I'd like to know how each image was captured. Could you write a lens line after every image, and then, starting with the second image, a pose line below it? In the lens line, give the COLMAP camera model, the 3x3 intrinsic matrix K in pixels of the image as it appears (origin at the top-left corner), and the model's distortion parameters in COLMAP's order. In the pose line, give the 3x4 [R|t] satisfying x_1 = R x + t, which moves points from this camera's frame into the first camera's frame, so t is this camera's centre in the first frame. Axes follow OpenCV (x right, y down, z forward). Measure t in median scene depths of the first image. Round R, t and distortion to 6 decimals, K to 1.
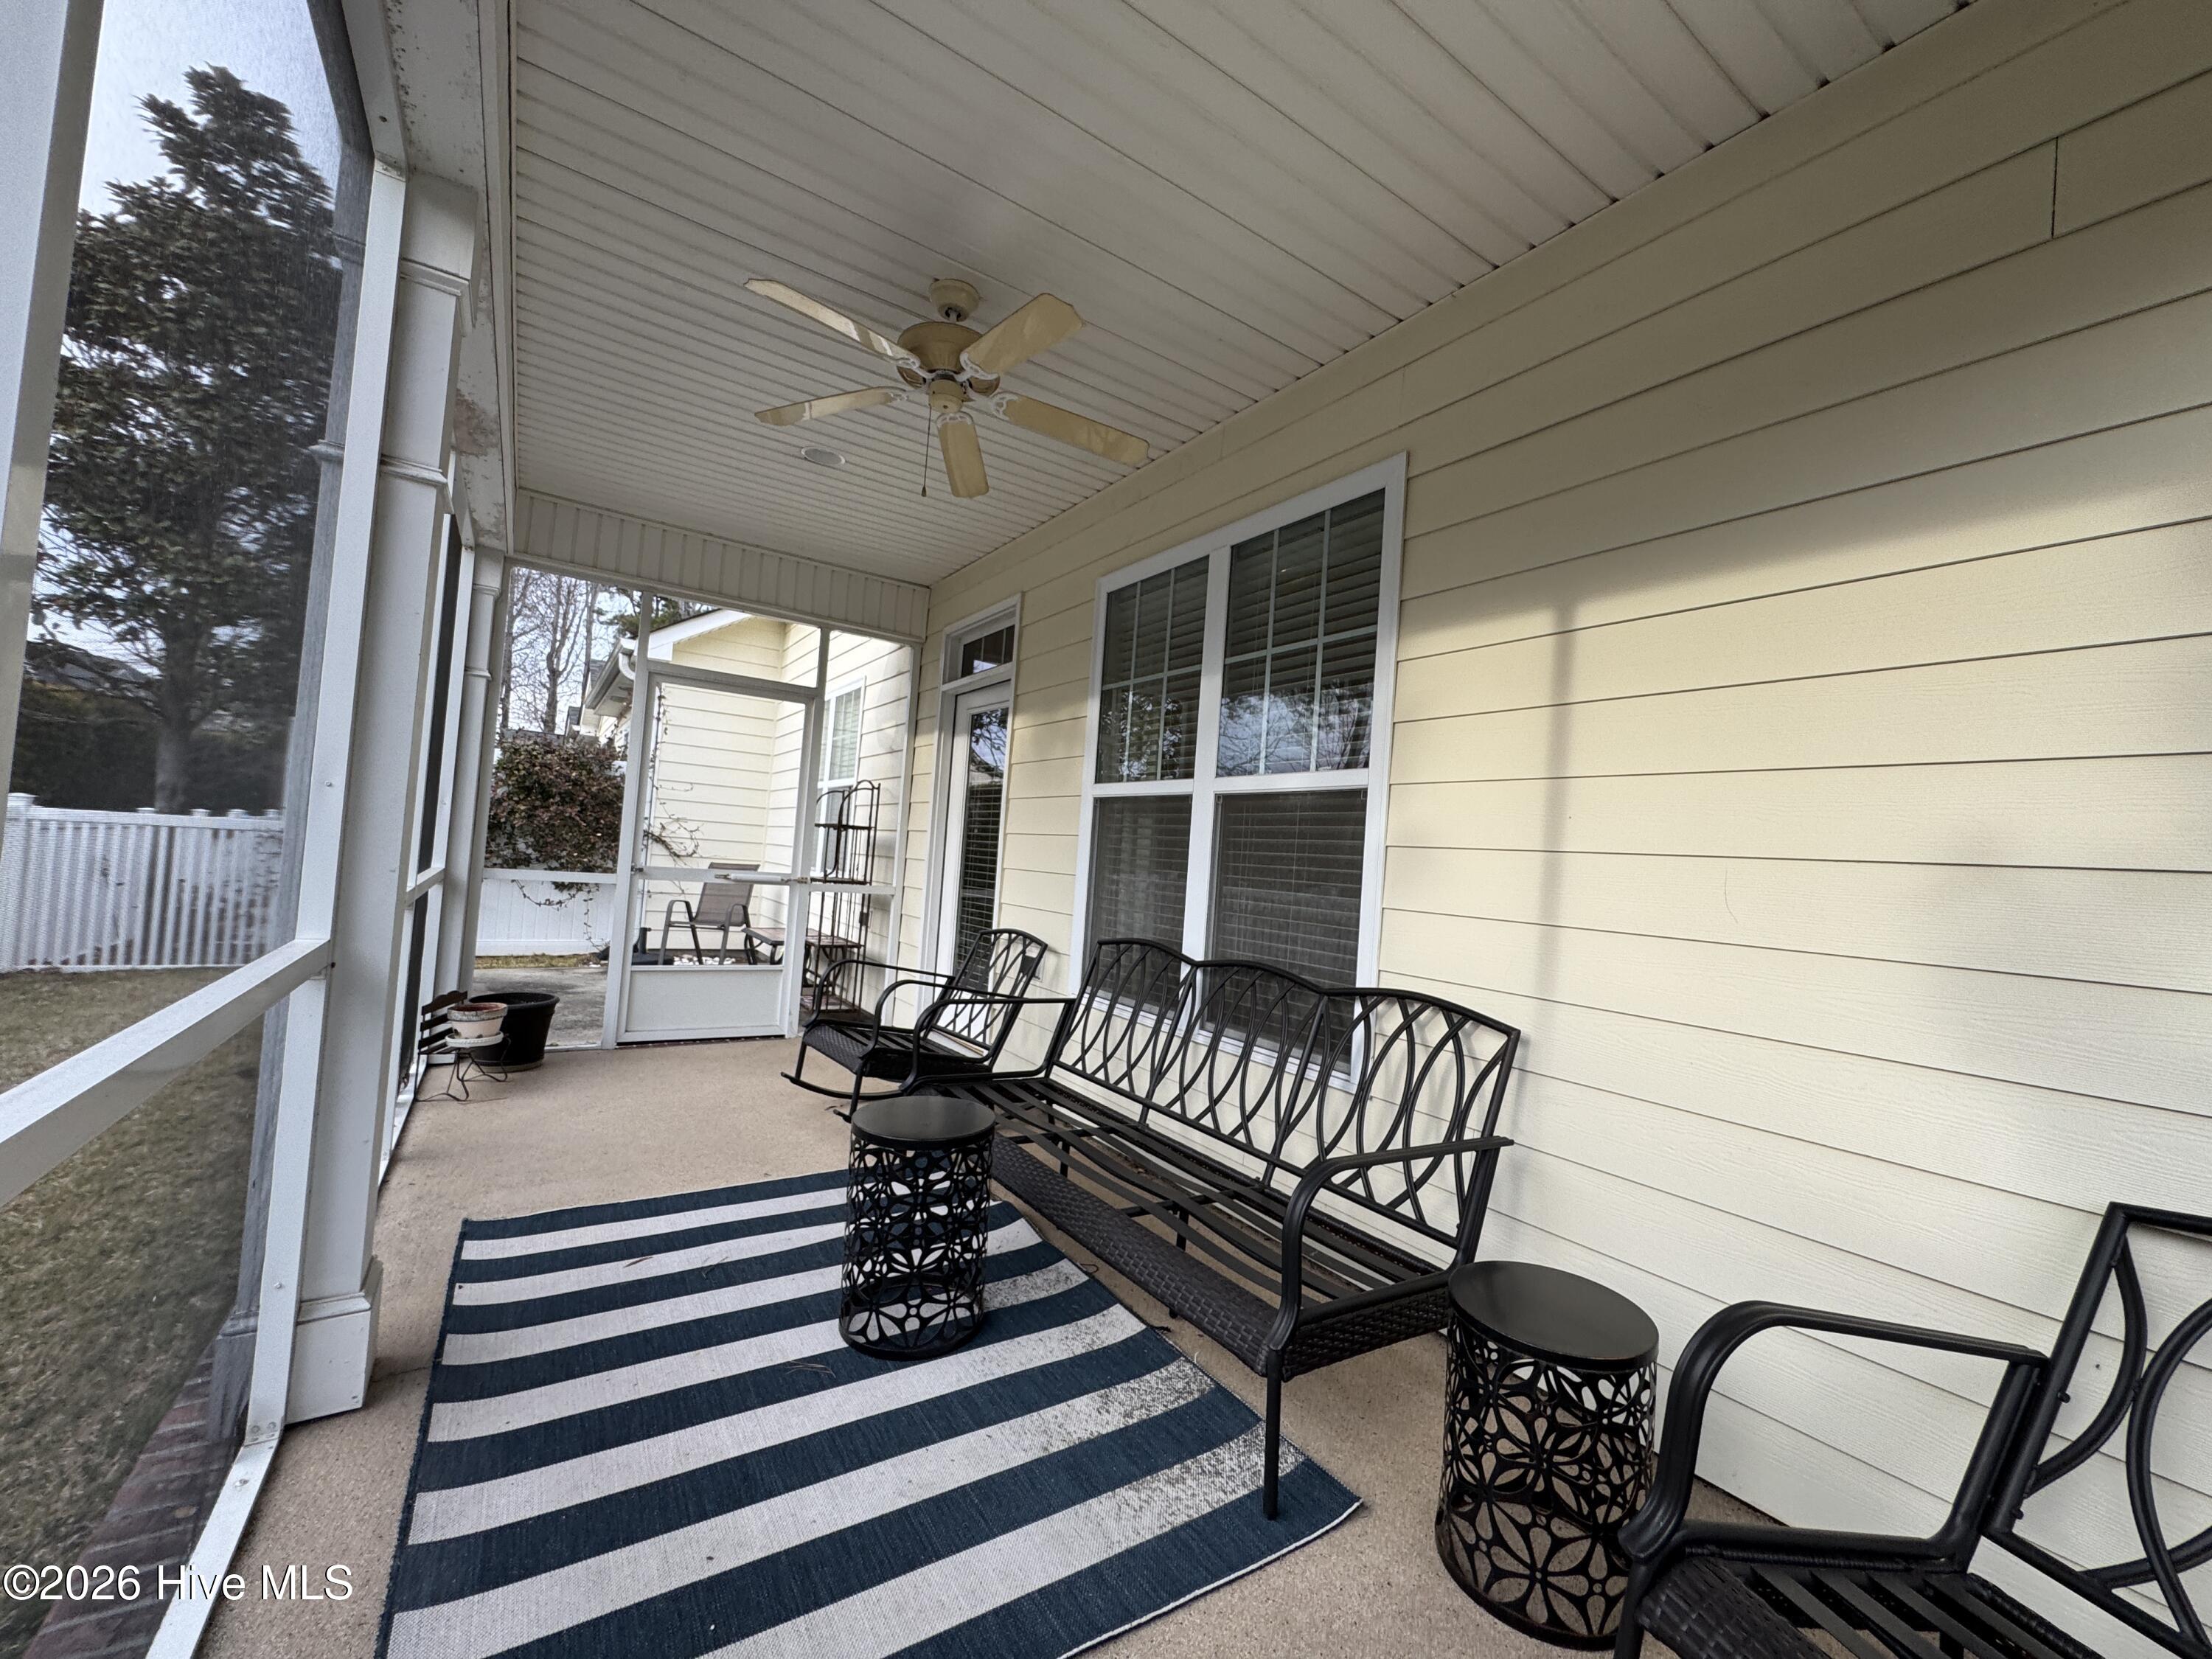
lens RADIAL K [[880.3, 0, 1110.2], [0, 880.3, 830.6], [0, 0, 1]] dist [-0.002216, -0.000013]
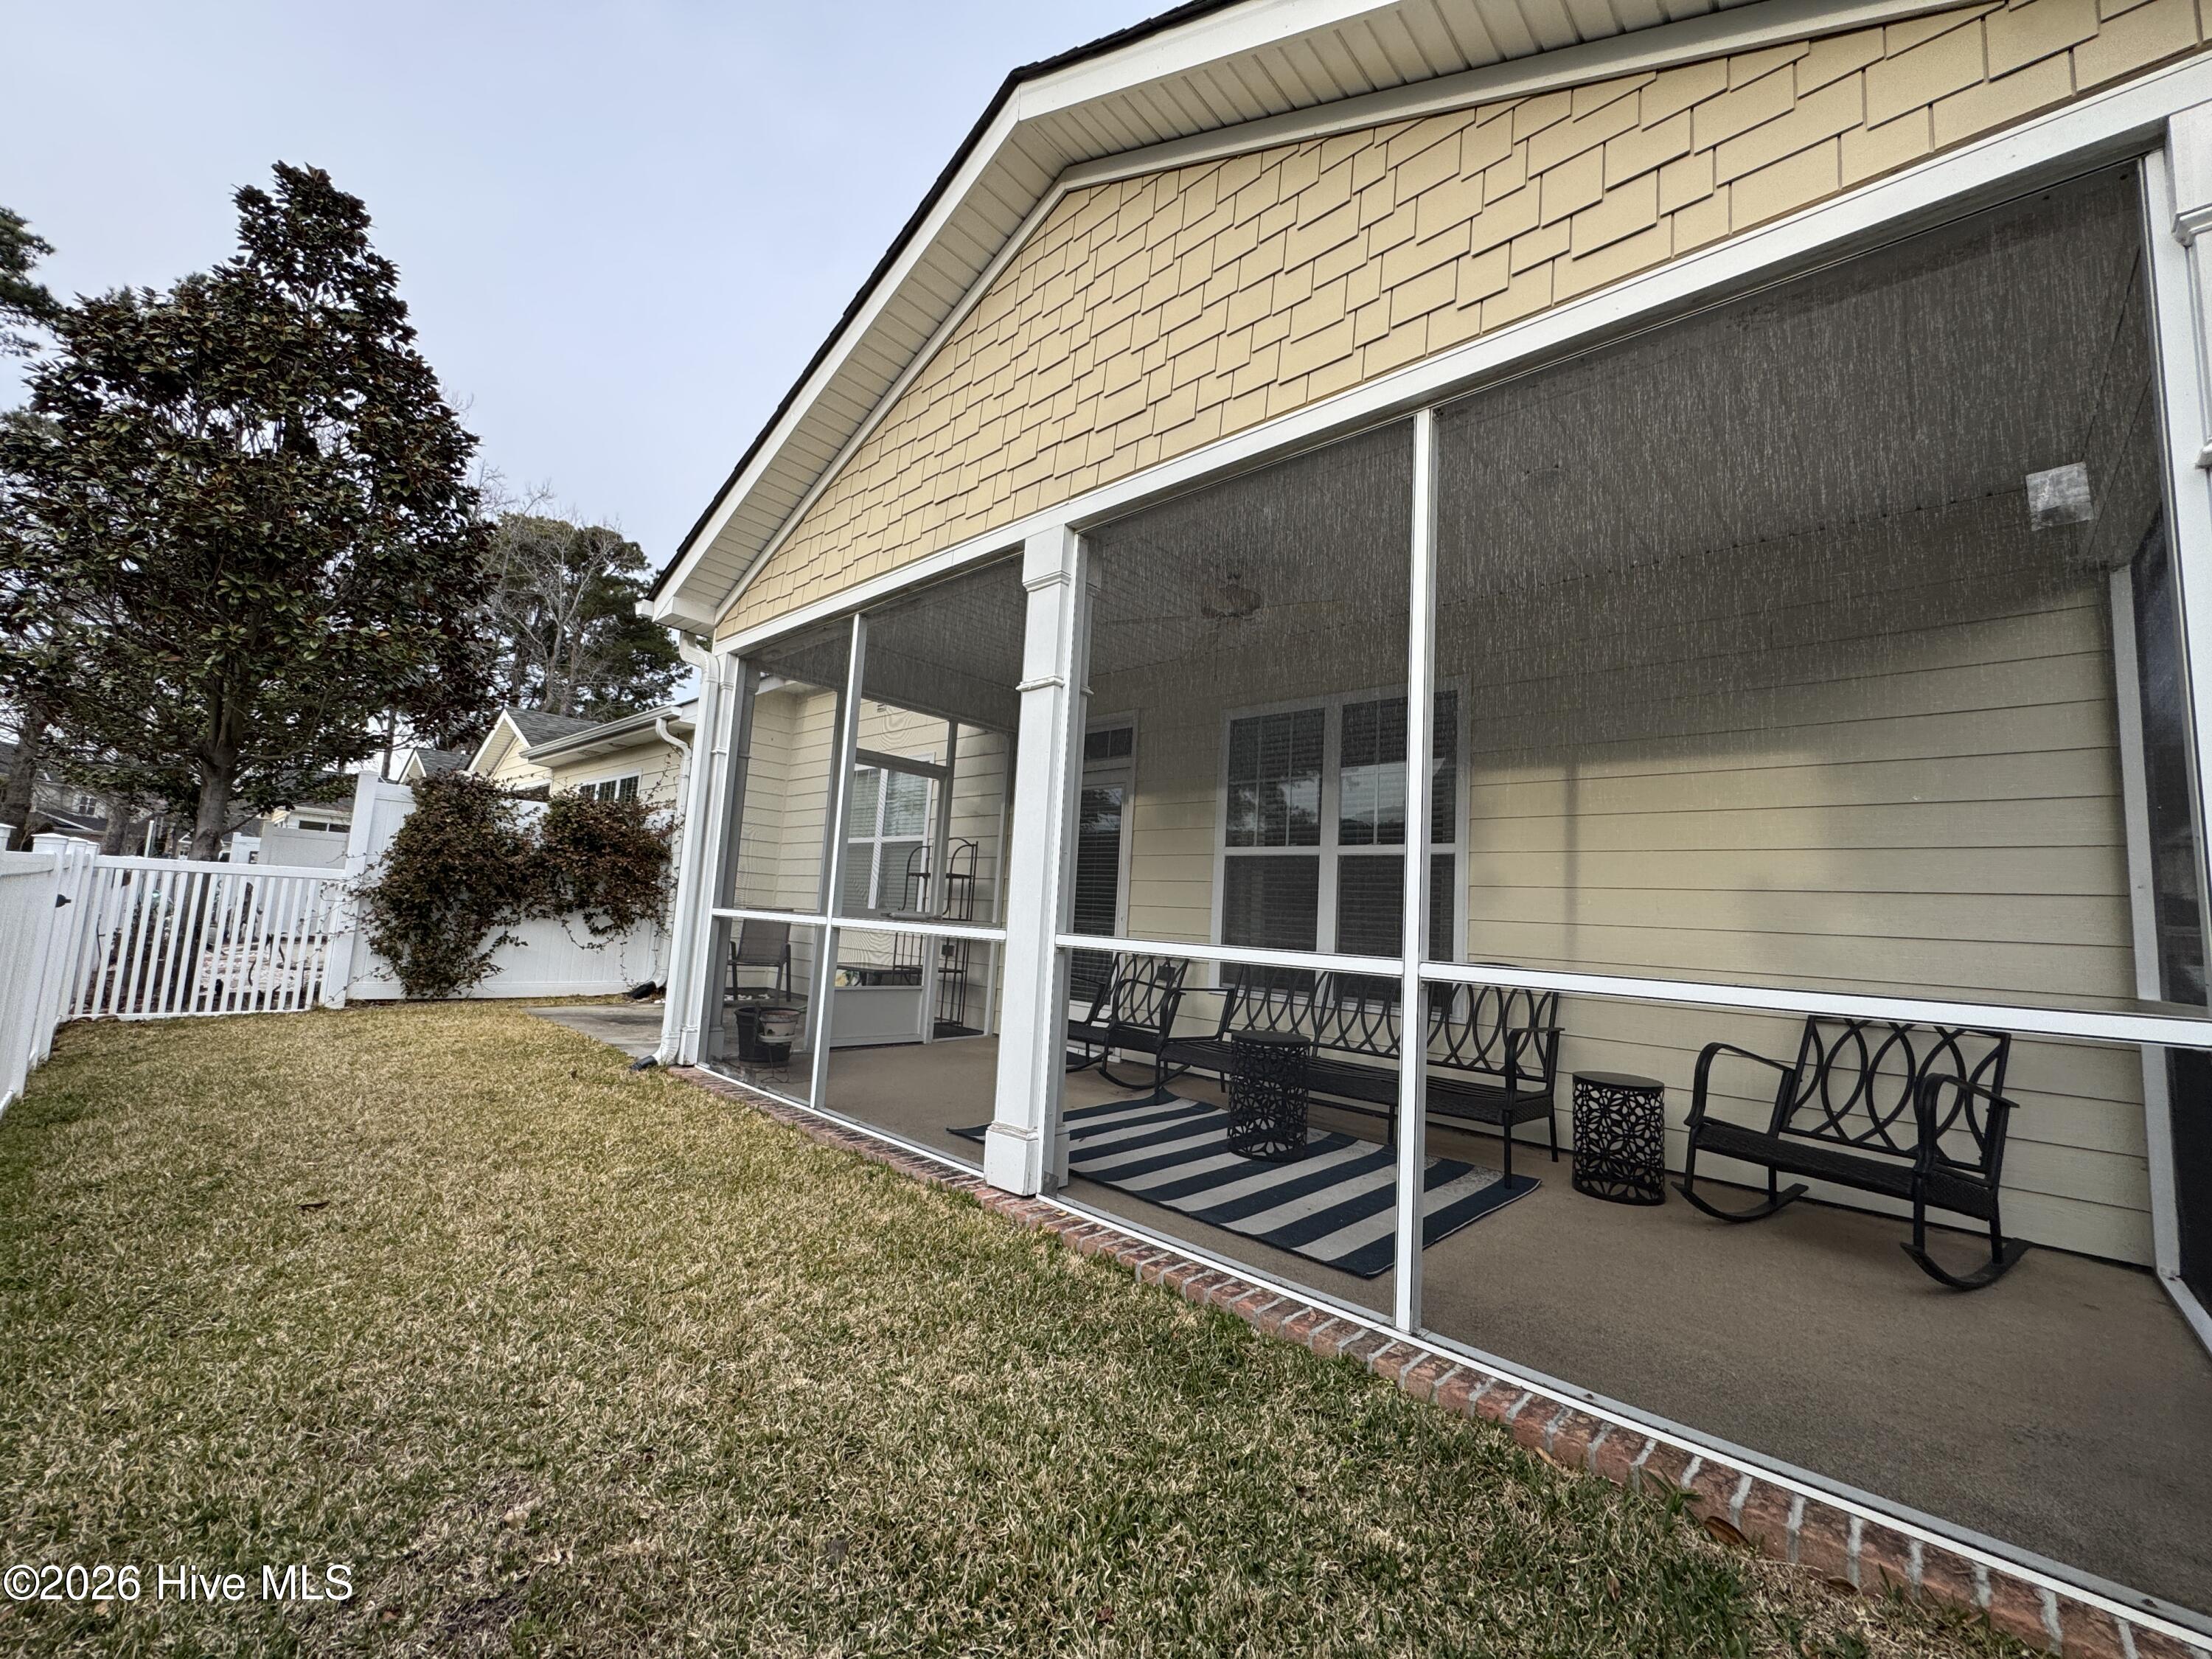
lens RADIAL K [[880.3, 0, 1108.8], [0, 880.3, 830.9], [0, 0, 1]] dist [-0.002216, -0.000013]
pose [[0.972639, 0.012813, 0.231967, -0.649947], [0.000209, 0.998429, -0.056025, 0.004089], [-0.232320, 0.054541, 0.971109, -0.473242]]
